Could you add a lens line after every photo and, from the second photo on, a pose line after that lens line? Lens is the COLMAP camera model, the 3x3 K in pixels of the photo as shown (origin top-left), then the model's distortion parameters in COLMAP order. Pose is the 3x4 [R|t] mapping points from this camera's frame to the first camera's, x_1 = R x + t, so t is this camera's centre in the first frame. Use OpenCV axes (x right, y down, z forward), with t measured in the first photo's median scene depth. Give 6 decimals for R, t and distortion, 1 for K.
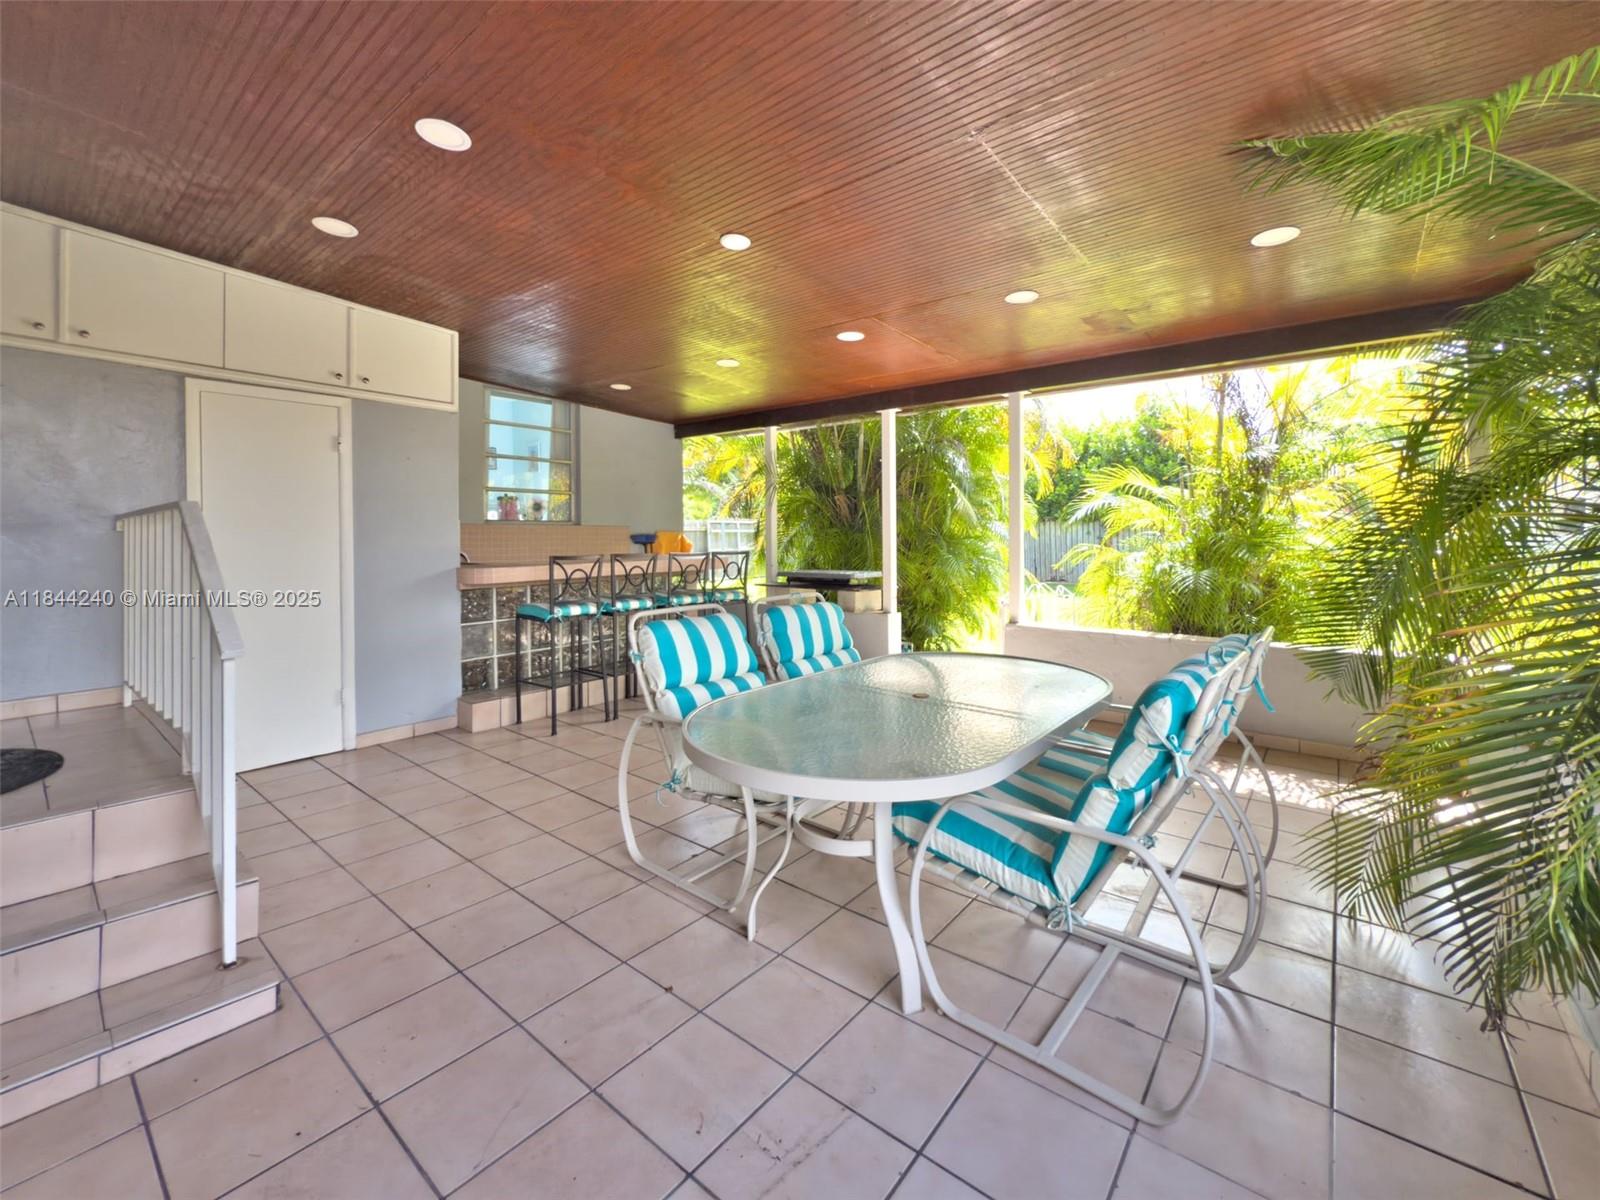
lens RADIAL K [[656.3, 0, 798.8], [0, 656.3, 569.2], [0, 0, 1]] dist [0.001928, 0.000218]
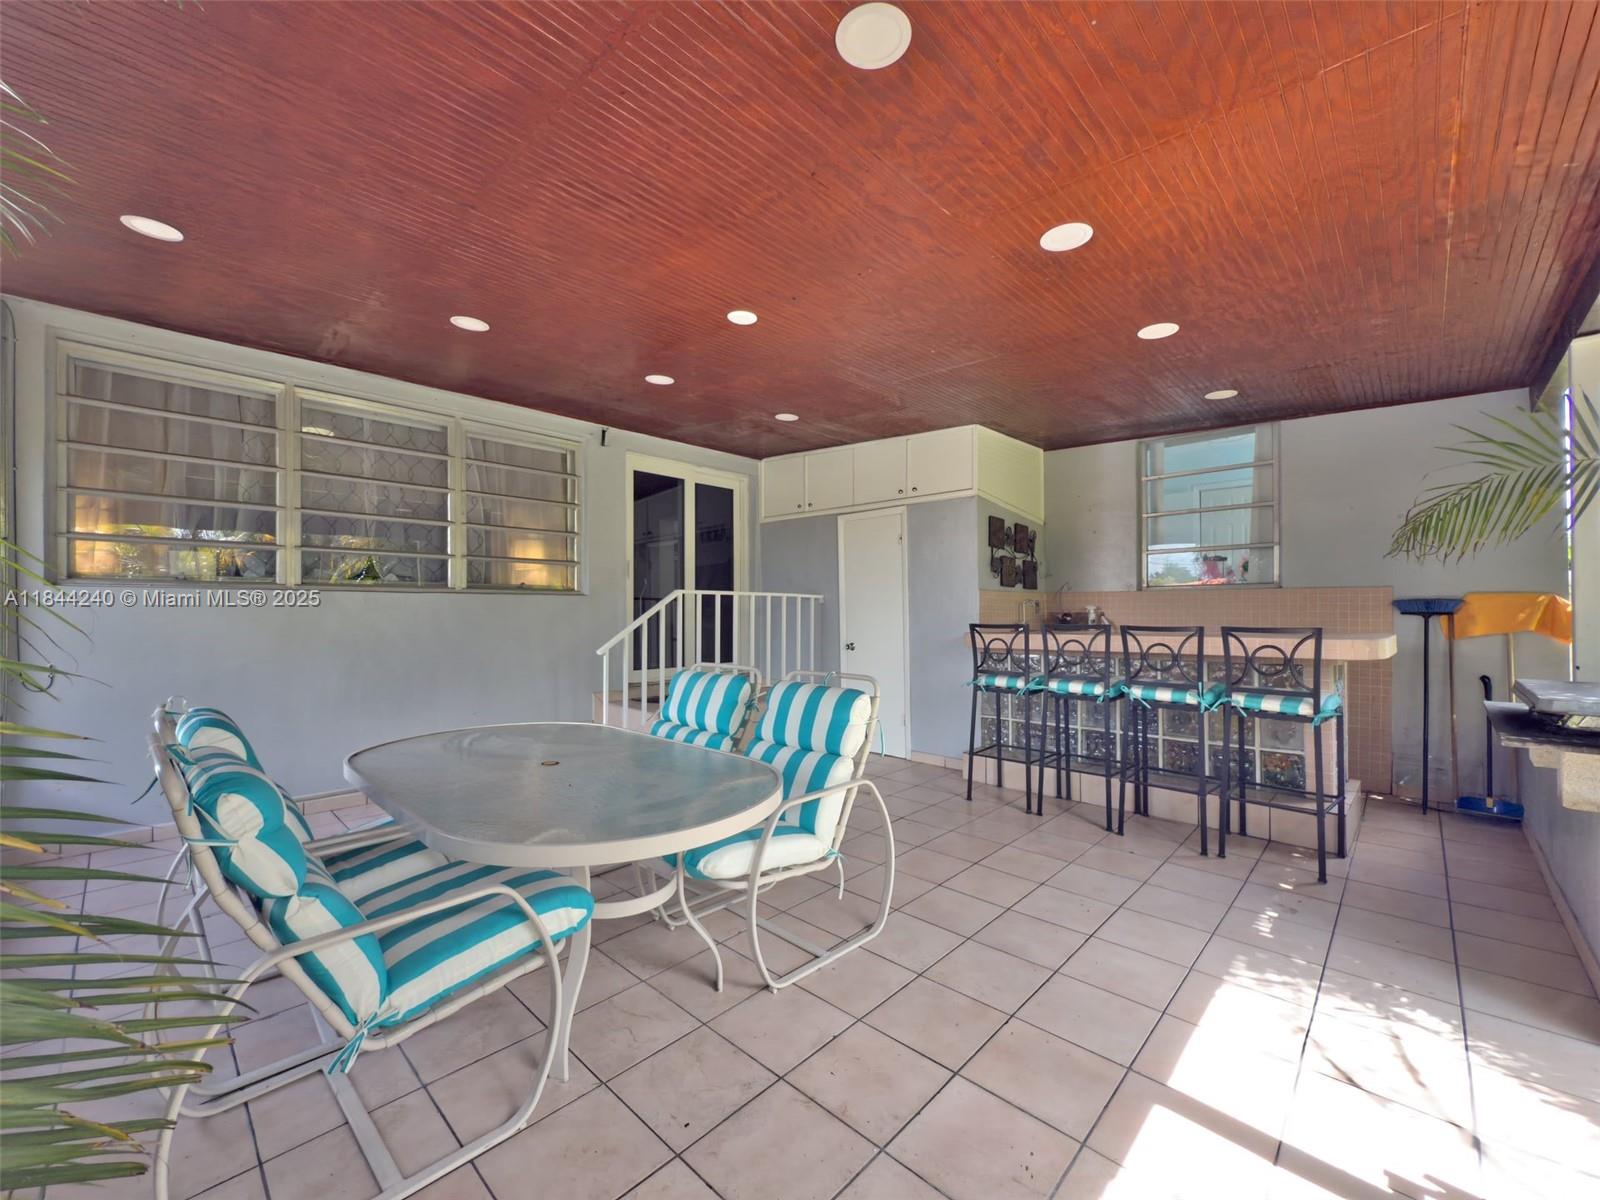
lens RADIAL K [[650.9, 0, 800.1], [0, 650.9, 596.5], [0, 0, 1]] dist [-0.001436, -0.000281]
pose [[-0.081355, -0.010493, -0.996630, 0.572308], [-0.038513, 0.999231, -0.007376, -0.039105], [0.995941, 0.037783, -0.081697, 0.723562]]
